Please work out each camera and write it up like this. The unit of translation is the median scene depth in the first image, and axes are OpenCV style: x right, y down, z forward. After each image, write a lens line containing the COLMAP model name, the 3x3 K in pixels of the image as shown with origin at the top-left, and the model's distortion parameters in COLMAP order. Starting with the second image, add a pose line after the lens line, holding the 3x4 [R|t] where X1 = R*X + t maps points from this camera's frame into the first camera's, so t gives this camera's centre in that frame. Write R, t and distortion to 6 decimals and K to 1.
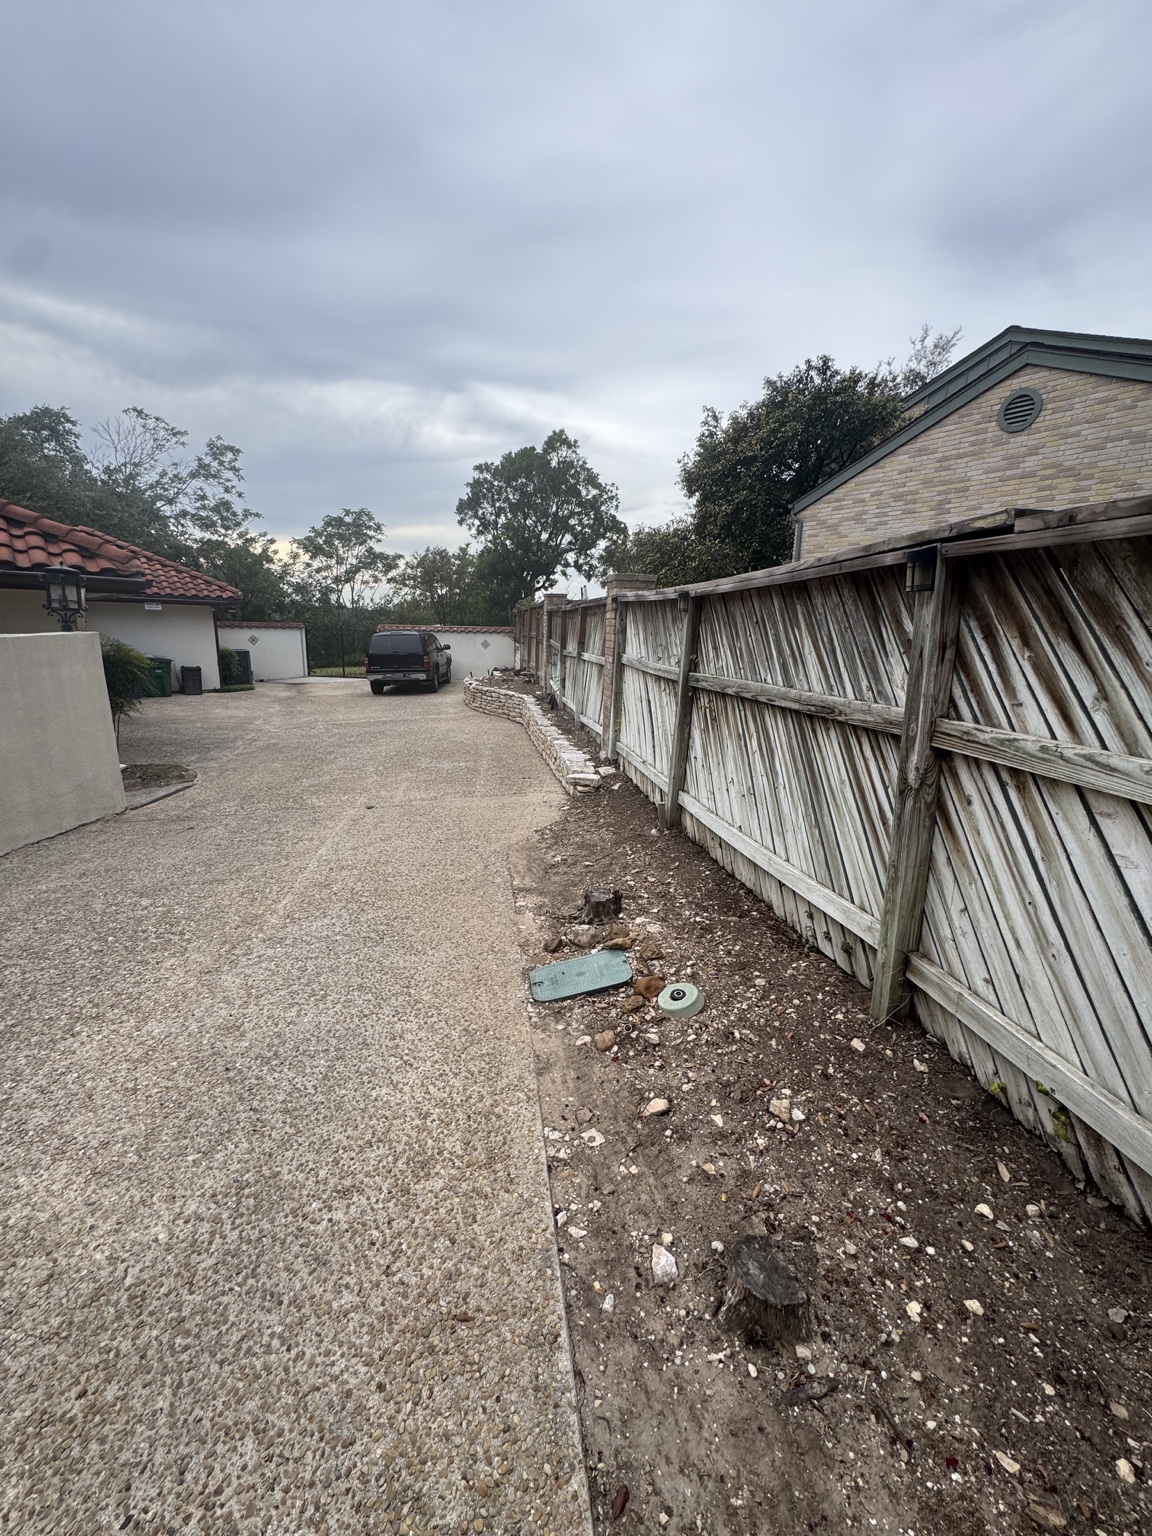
lens RADIAL K [[643.4, 0, 576.0], [0, 643.4, 768.0], [0, 0, 1]] dist [-0.000815, -0.000363]
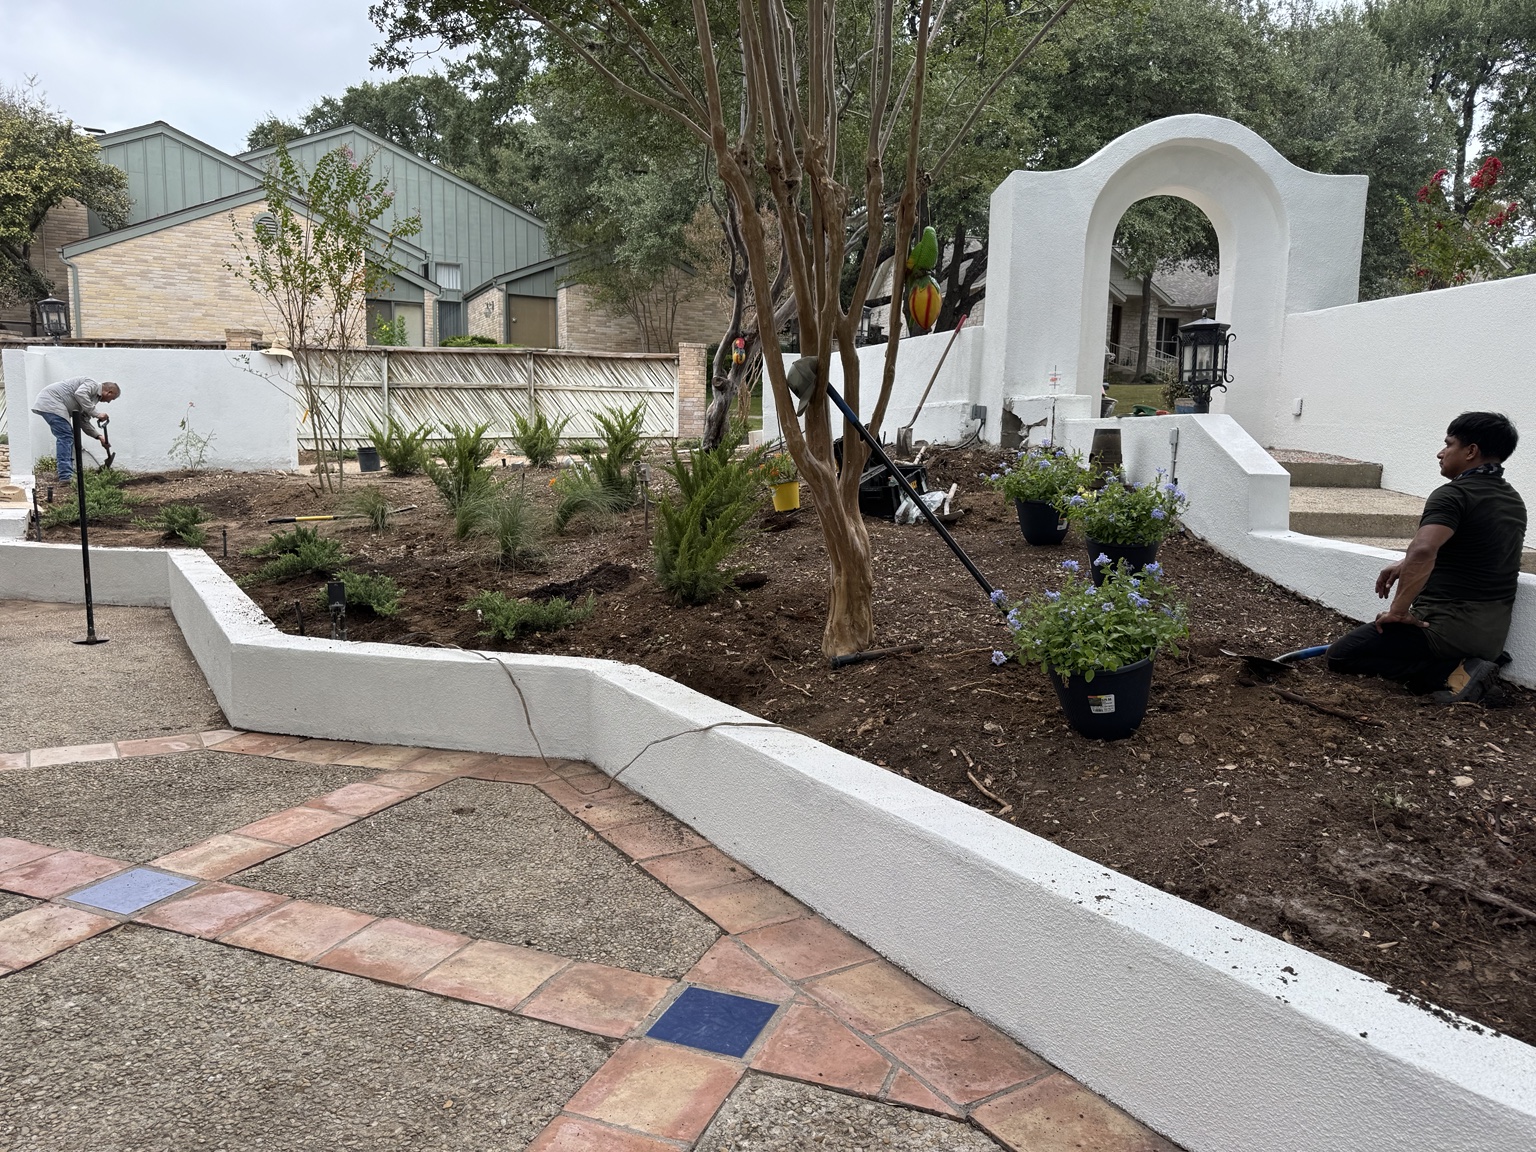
lens RADIAL K [[1054.8, 0, 774.8], [0, 1054.8, 566.0], [0, 0, 1]] dist [0.086029, -0.122109]
pose [[0.208315, -0.129252, 0.969484, -1.344153], [0.187643, 0.978098, 0.090081, 0.172066], [-0.959893, 0.163152, 0.228006, -0.469307]]
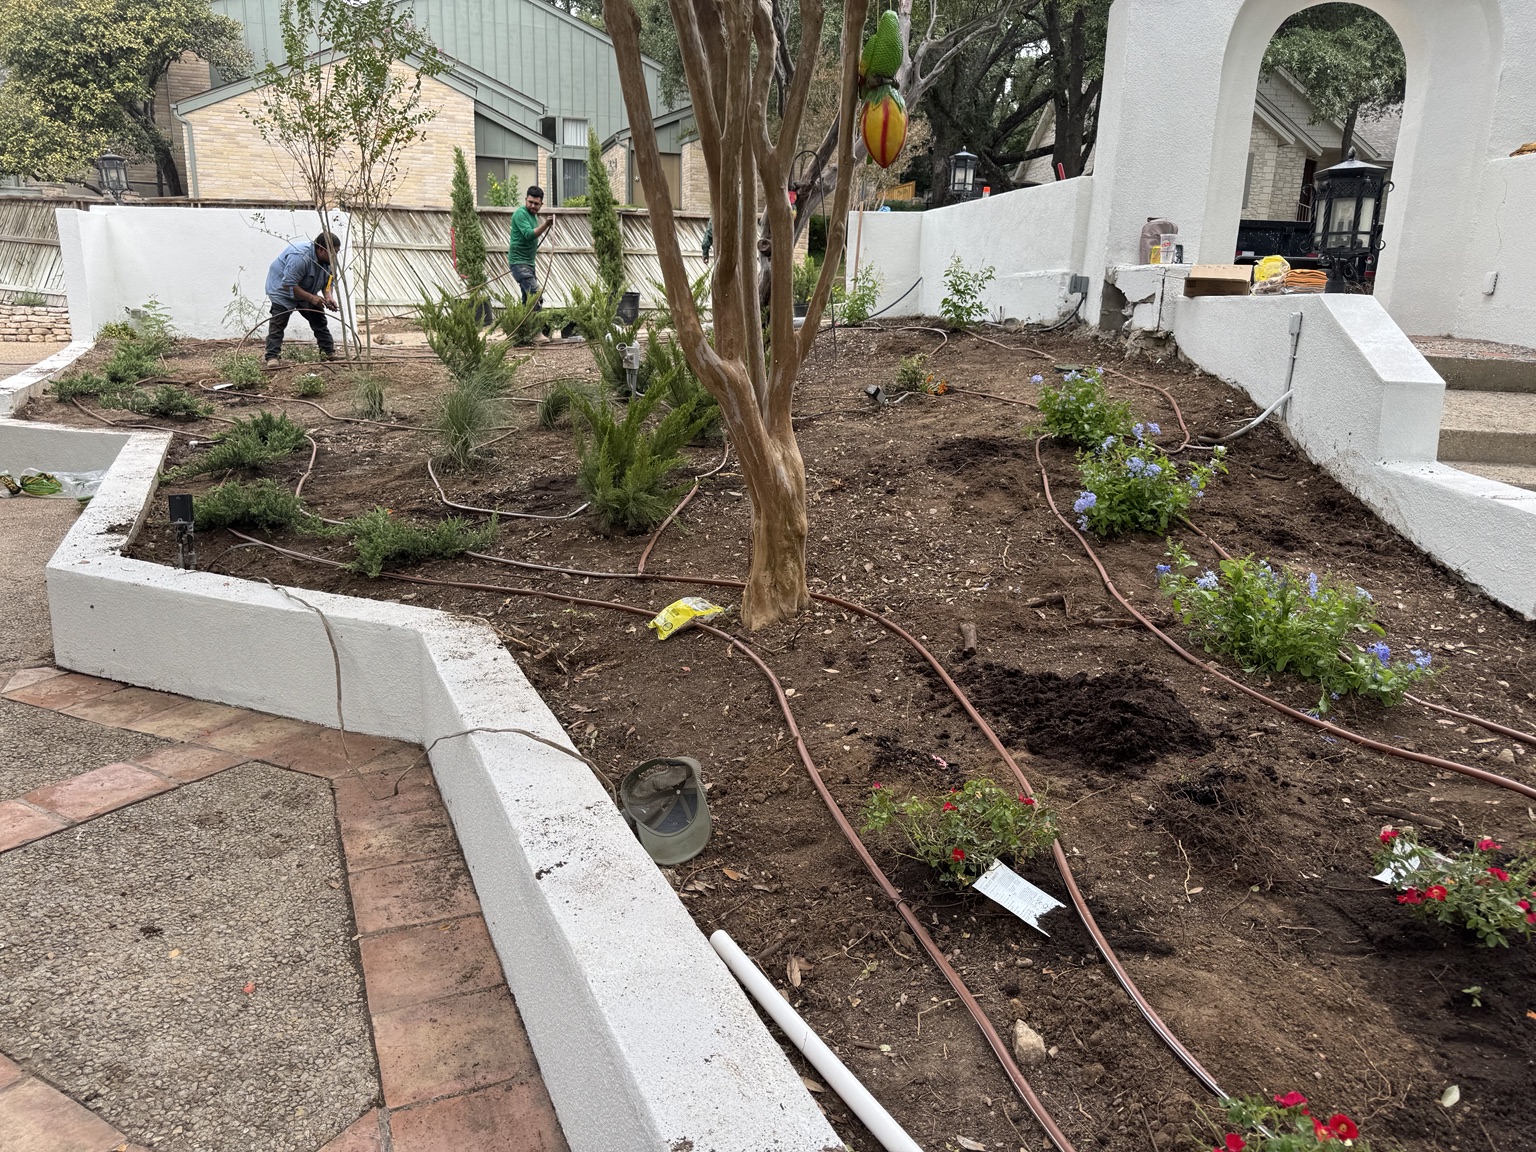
lens RADIAL K [[1067.8, 0, 768.0], [0, 1067.8, 576.0], [0, 0, 1]] dist [0.041632, -0.059137]
pose [[0.346514, -0.237813, 0.907399, -1.239058], [0.170641, 0.967171, 0.188315, 0.175771], [-0.922393, 0.089586, 0.375719, -0.508179]]
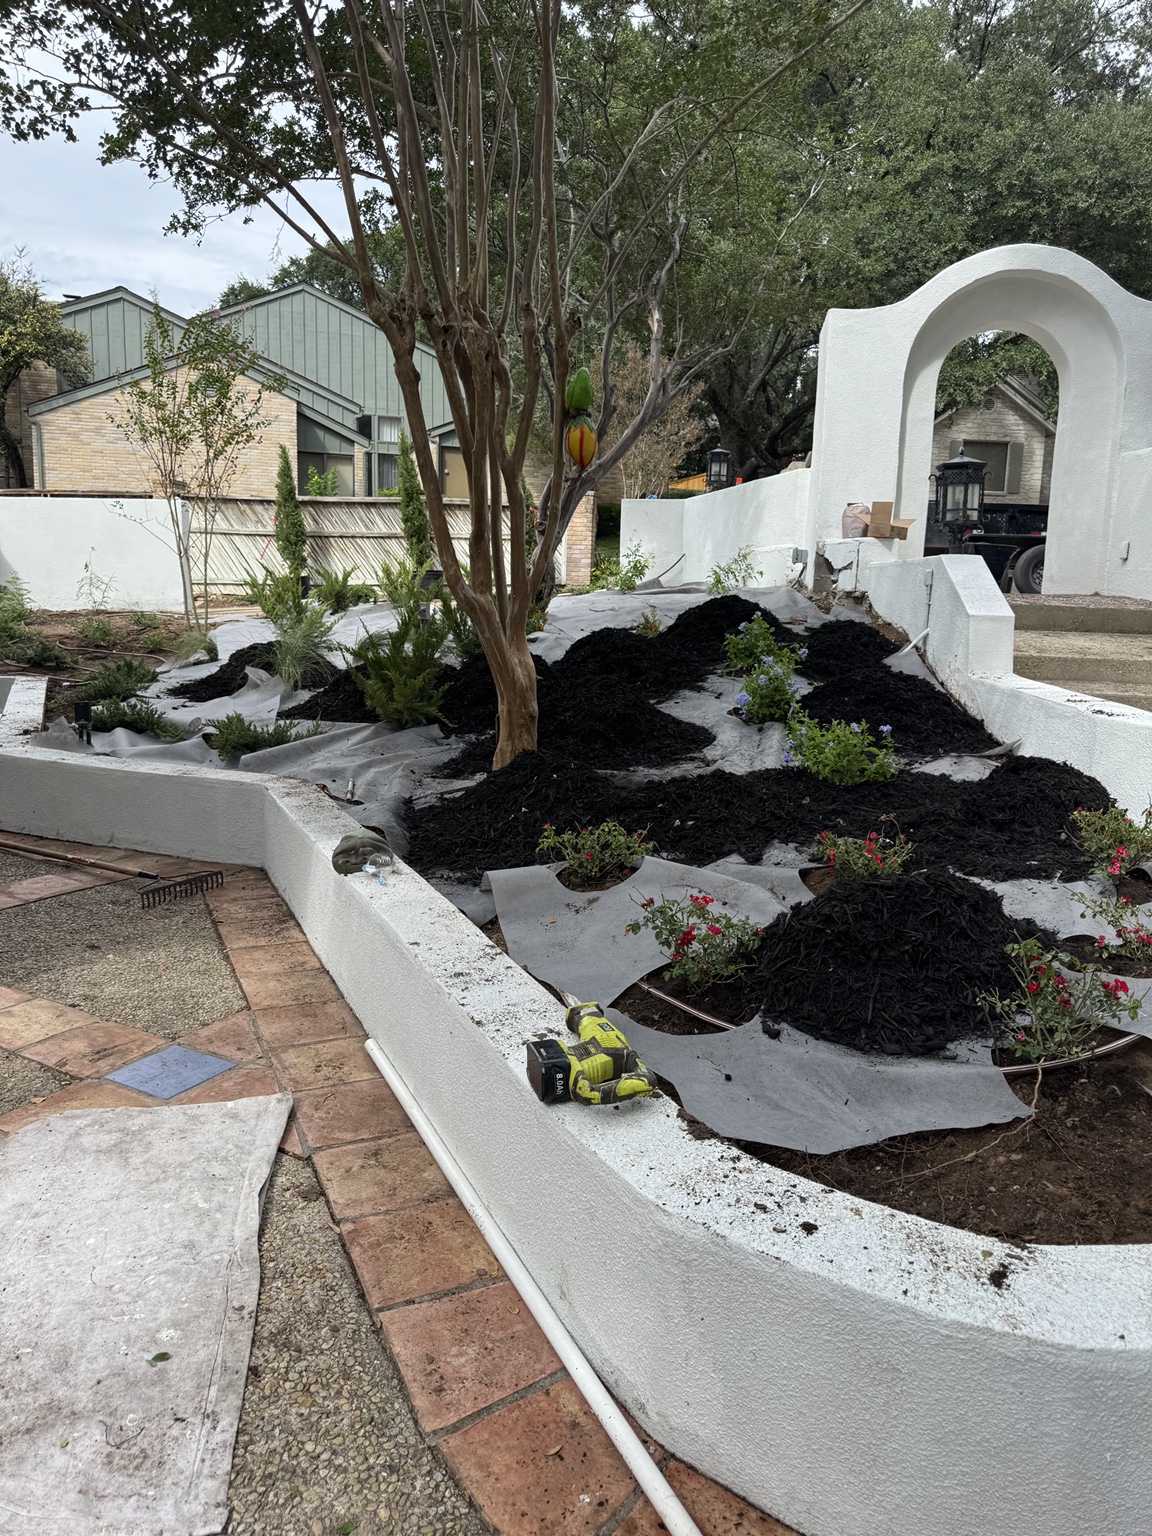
lens RADIAL K [[1047.7, 0, 574.4], [0, 1047.7, 749.5], [0, 0, 1]] dist [0.127944, -0.235472]
pose [[0.347405, -0.151004, 0.925477, -1.334815], [0.175352, 0.980001, 0.094076, 0.196099], [-0.921174, 0.129602, 0.366936, -0.565744]]
